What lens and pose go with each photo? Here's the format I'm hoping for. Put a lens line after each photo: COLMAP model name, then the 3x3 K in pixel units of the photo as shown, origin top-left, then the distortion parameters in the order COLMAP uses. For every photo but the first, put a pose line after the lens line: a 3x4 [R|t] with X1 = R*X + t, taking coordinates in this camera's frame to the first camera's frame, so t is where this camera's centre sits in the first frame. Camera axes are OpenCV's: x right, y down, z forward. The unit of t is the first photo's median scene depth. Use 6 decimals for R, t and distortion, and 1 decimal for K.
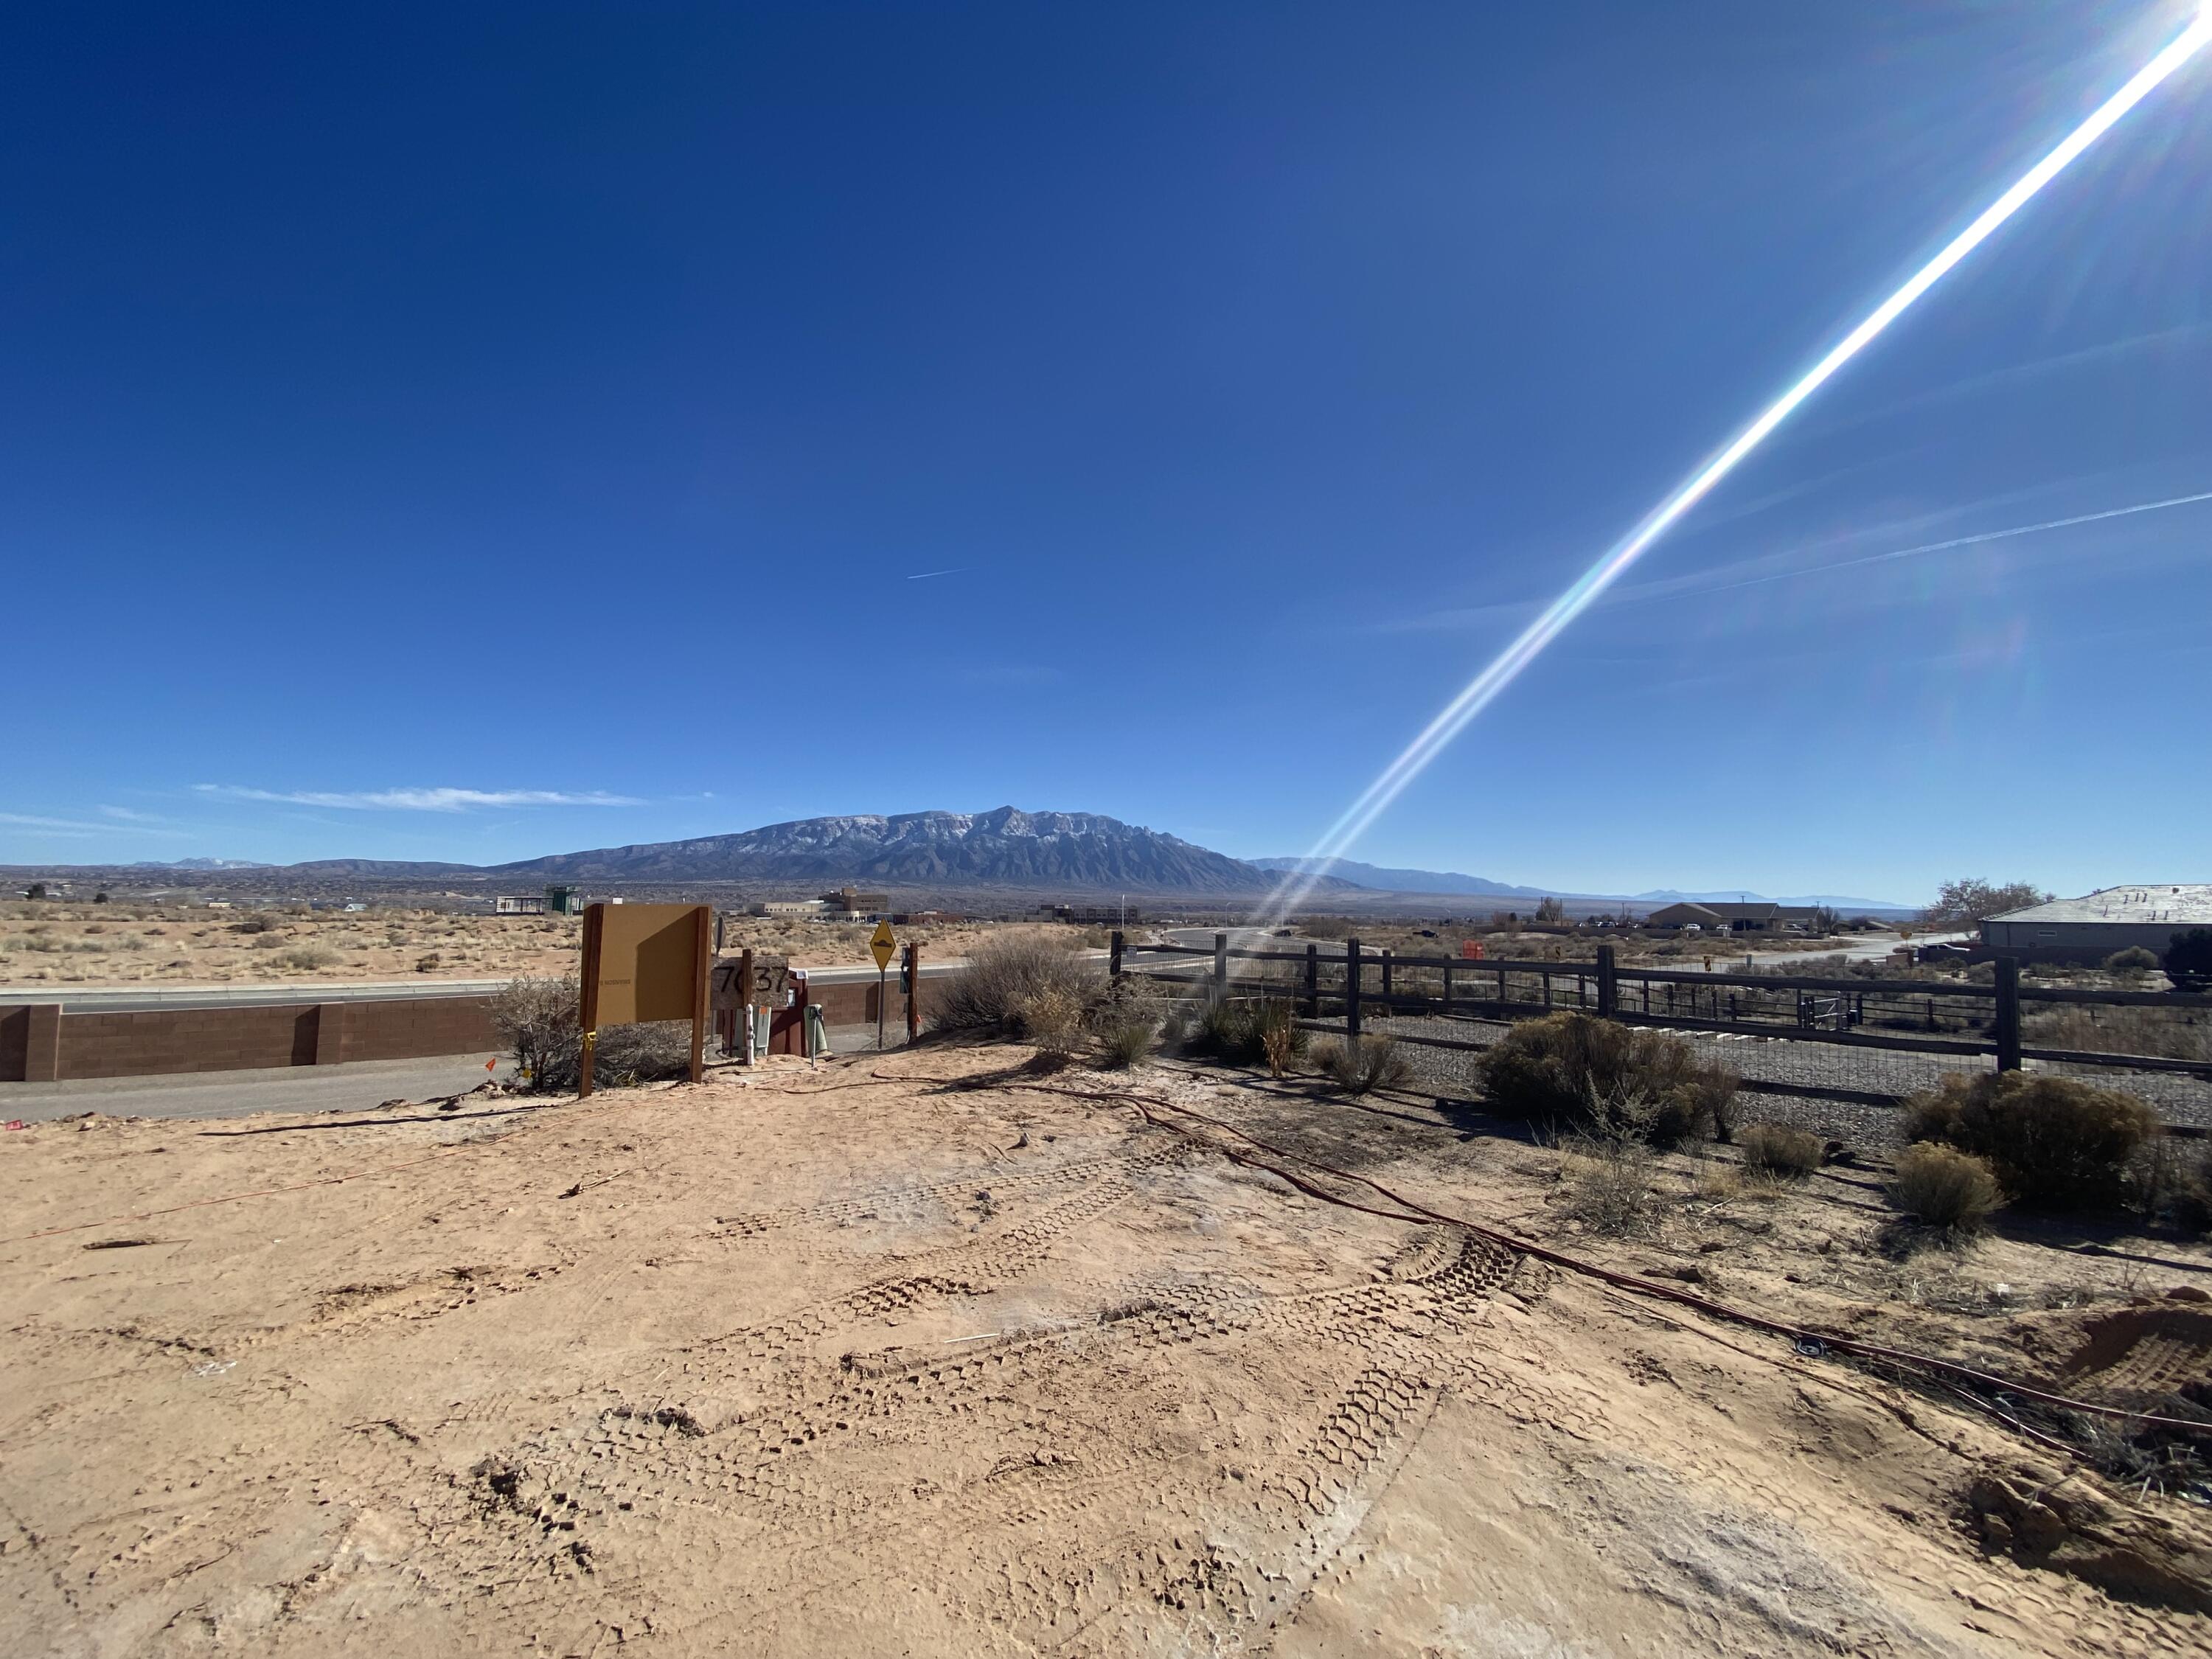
lens RADIAL K [[899.1, 0, 1099.0], [0, 899.1, 822.3], [0, 0, 1]] dist [0.013640, -0.019815]
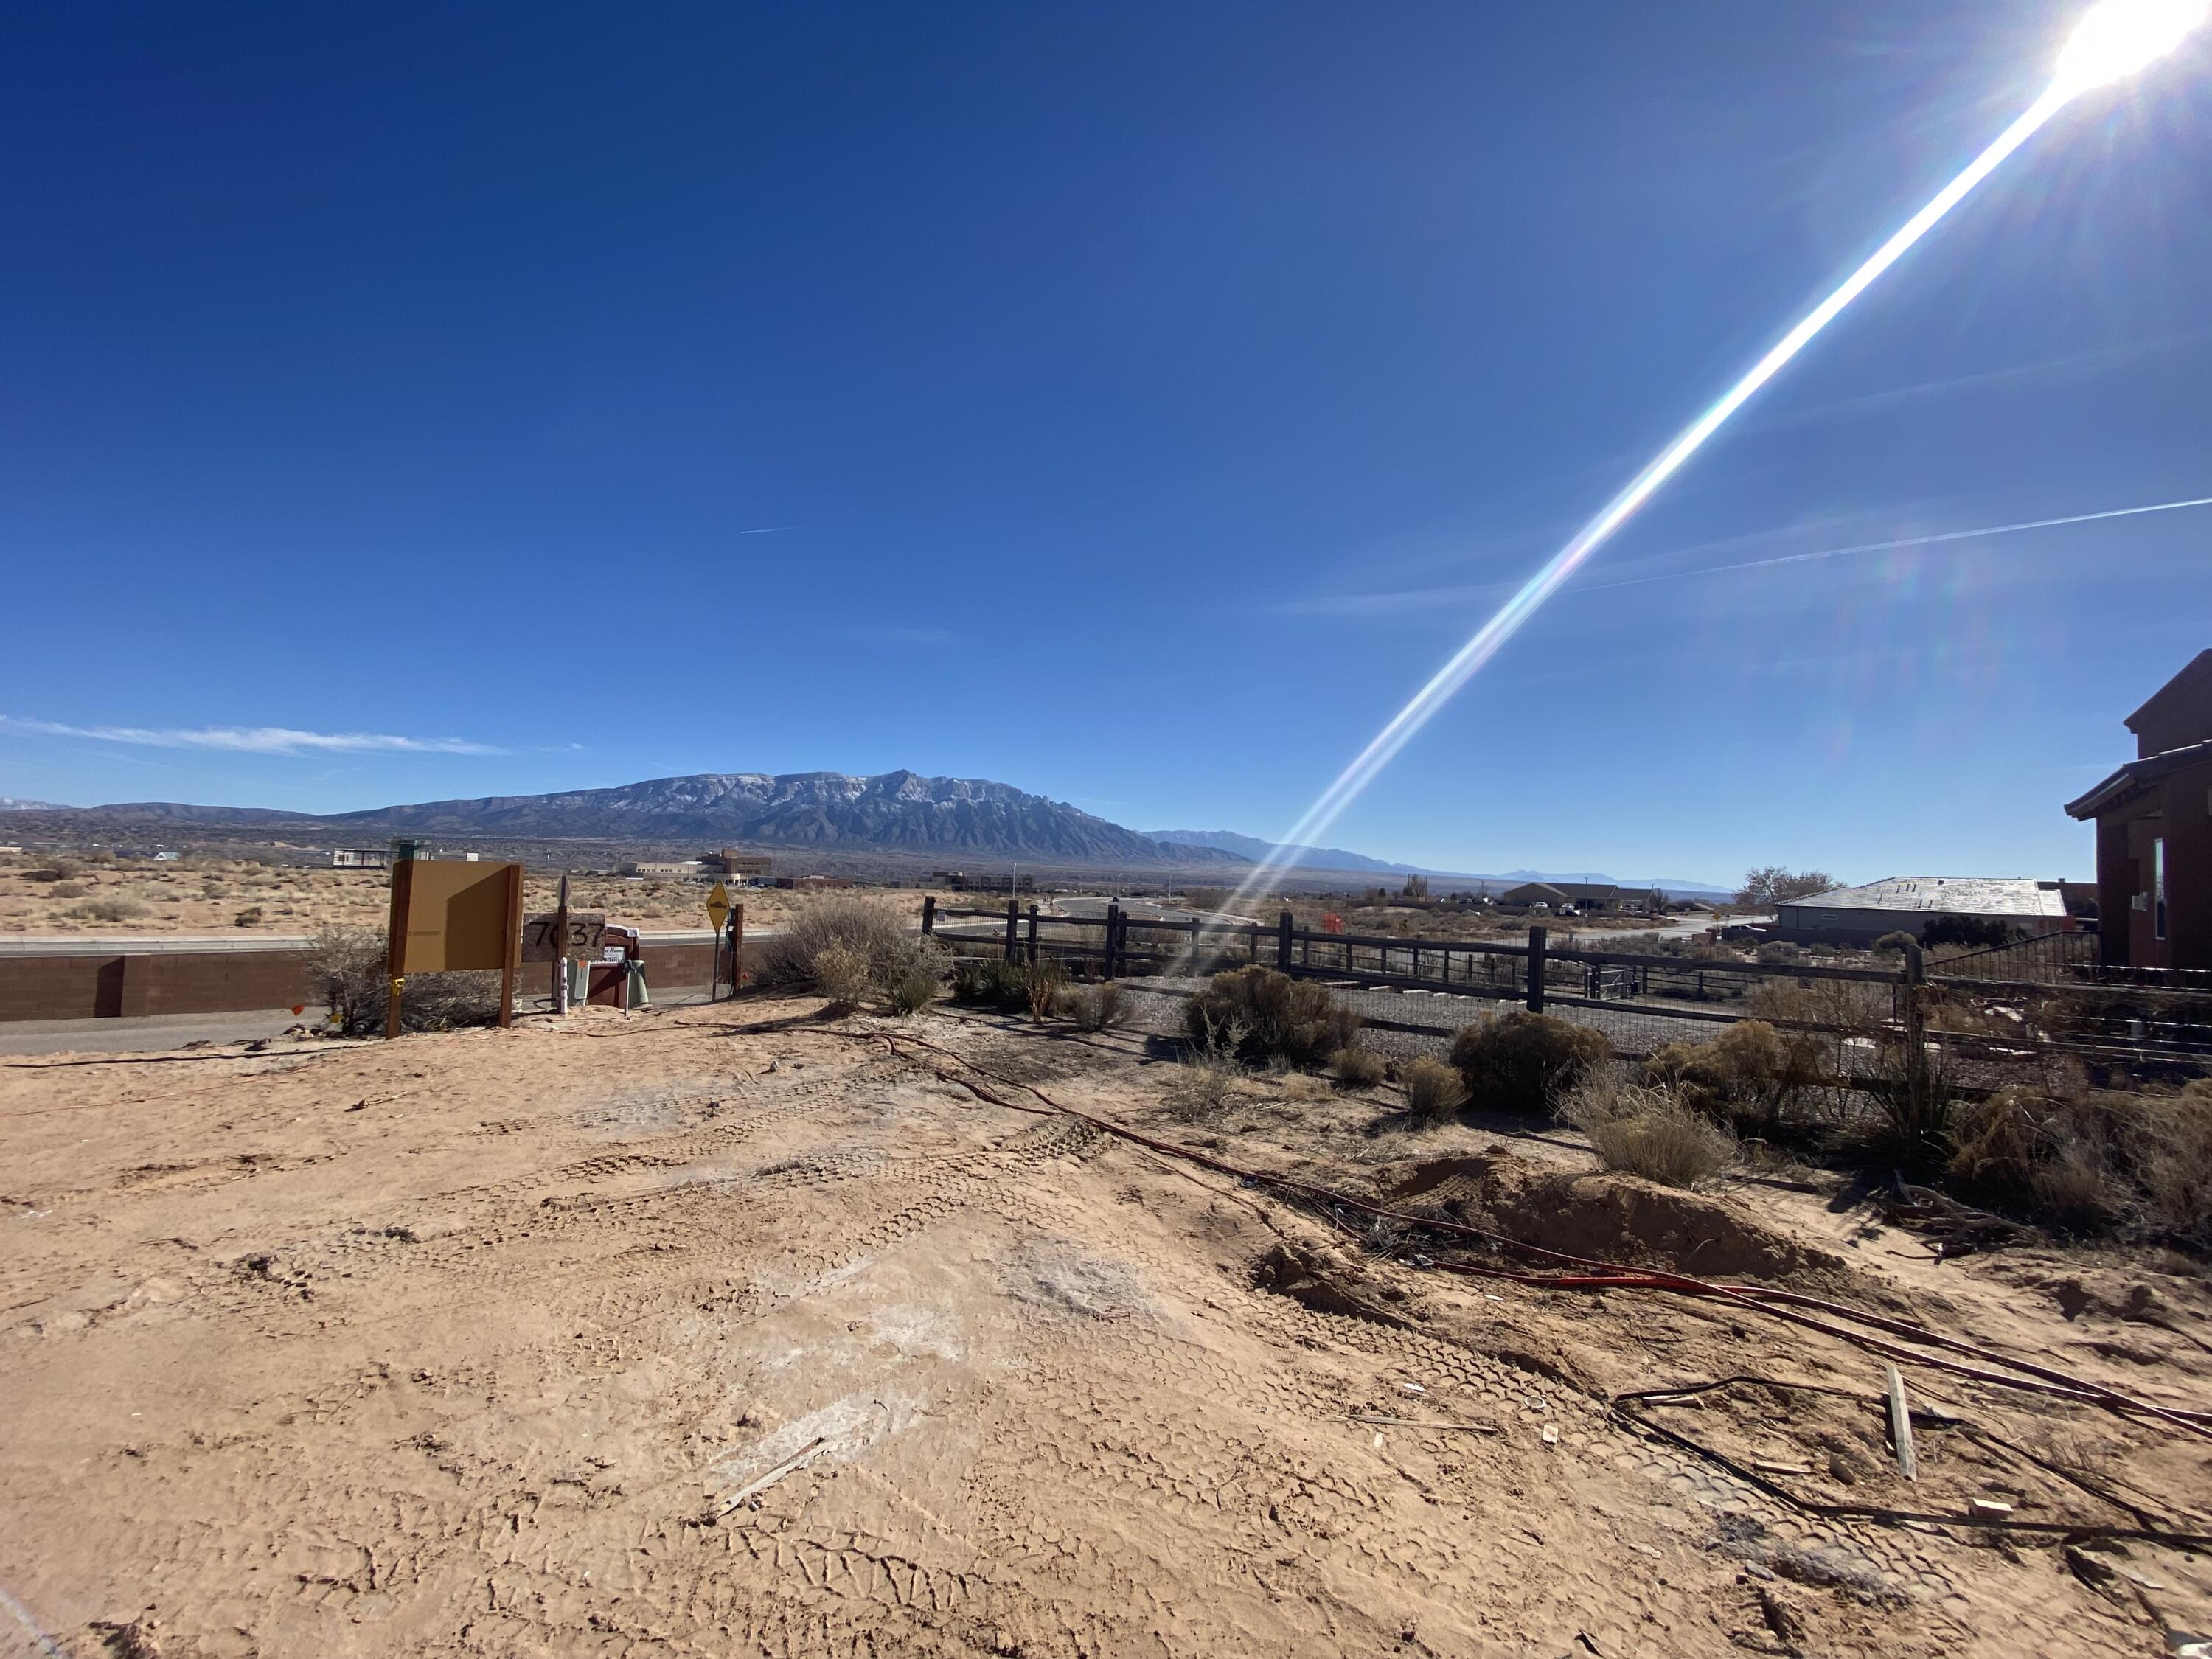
lens RADIAL K [[899.1, 0, 1099.0], [0, 899.1, 822.3], [0, 0, 1]] dist [0.013640, -0.019815]
pose [[0.992714, 0.029097, 0.116932, 0.188226], [-0.033121, 0.998919, 0.032613, -0.020222], [-0.115857, -0.036249, 0.992604, -0.211008]]
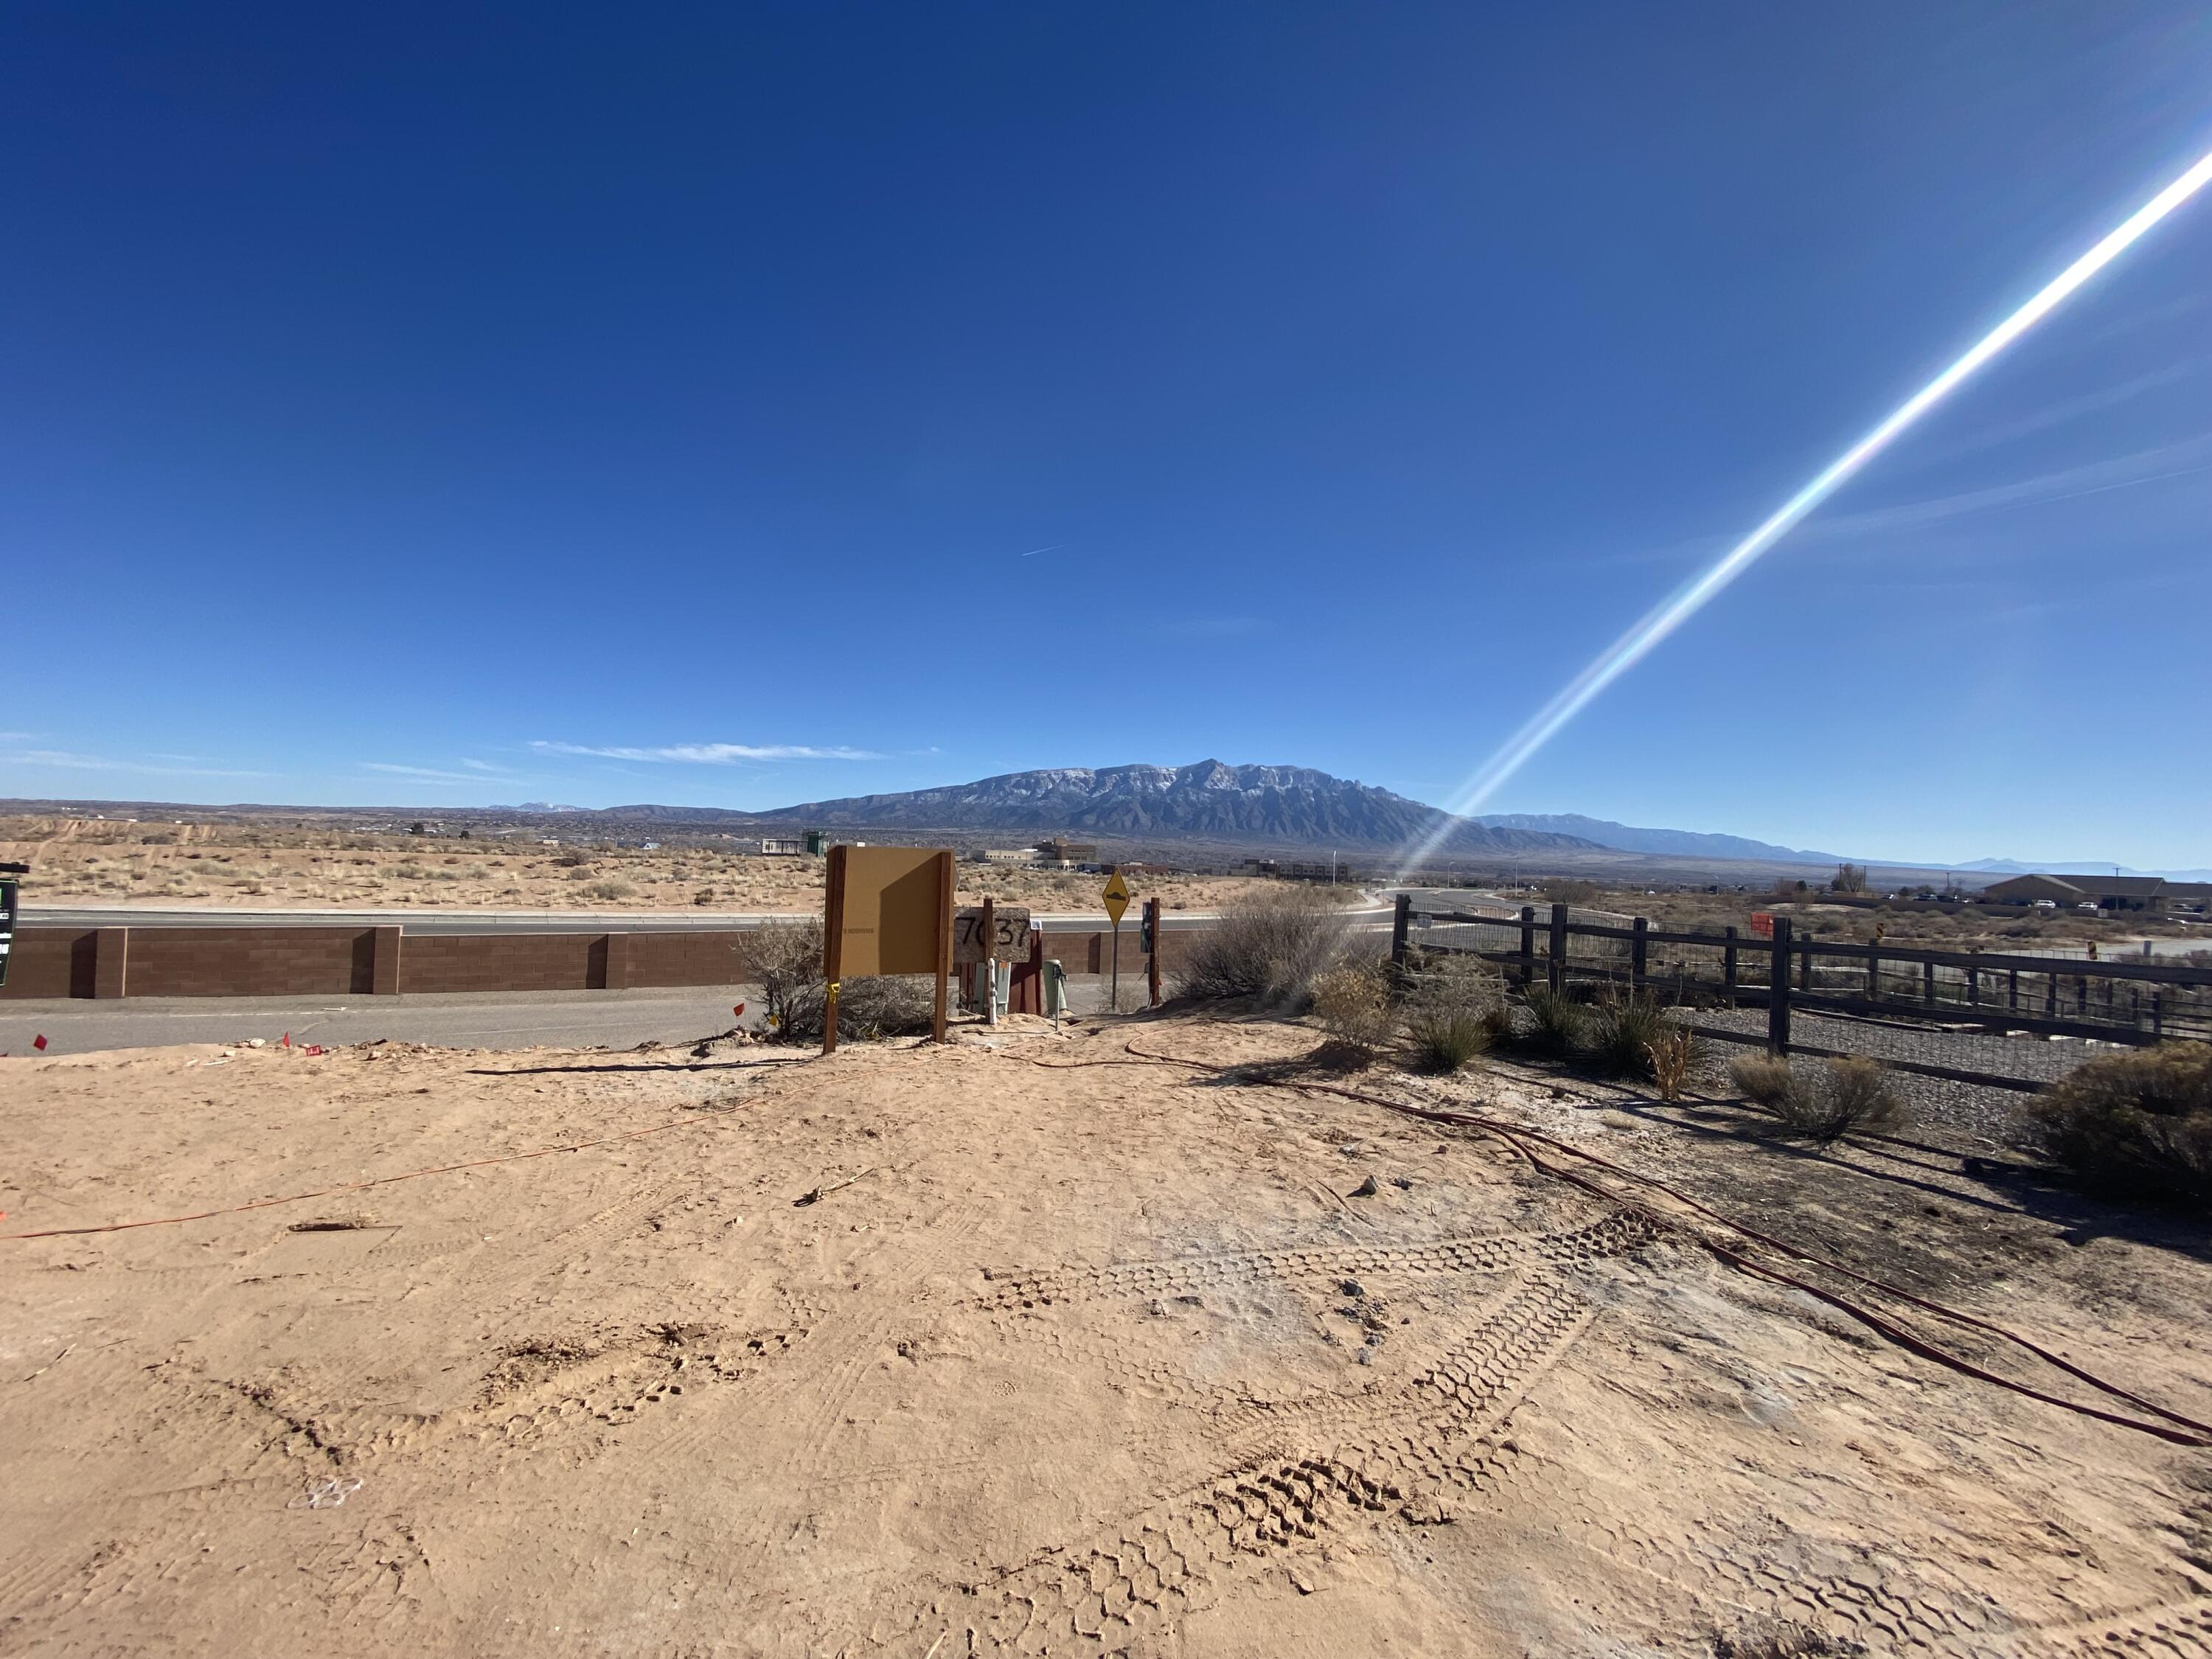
lens RADIAL K [[899.1, 0, 1099.0], [0, 899.1, 822.3], [0, 0, 1]] dist [0.013640, -0.019815]
pose [[0.973704, 0.015689, -0.227277, -0.131984], [-0.003740, 0.998592, 0.052912, 0.023511], [0.227787, -0.050671, 0.972392, 0.249697]]
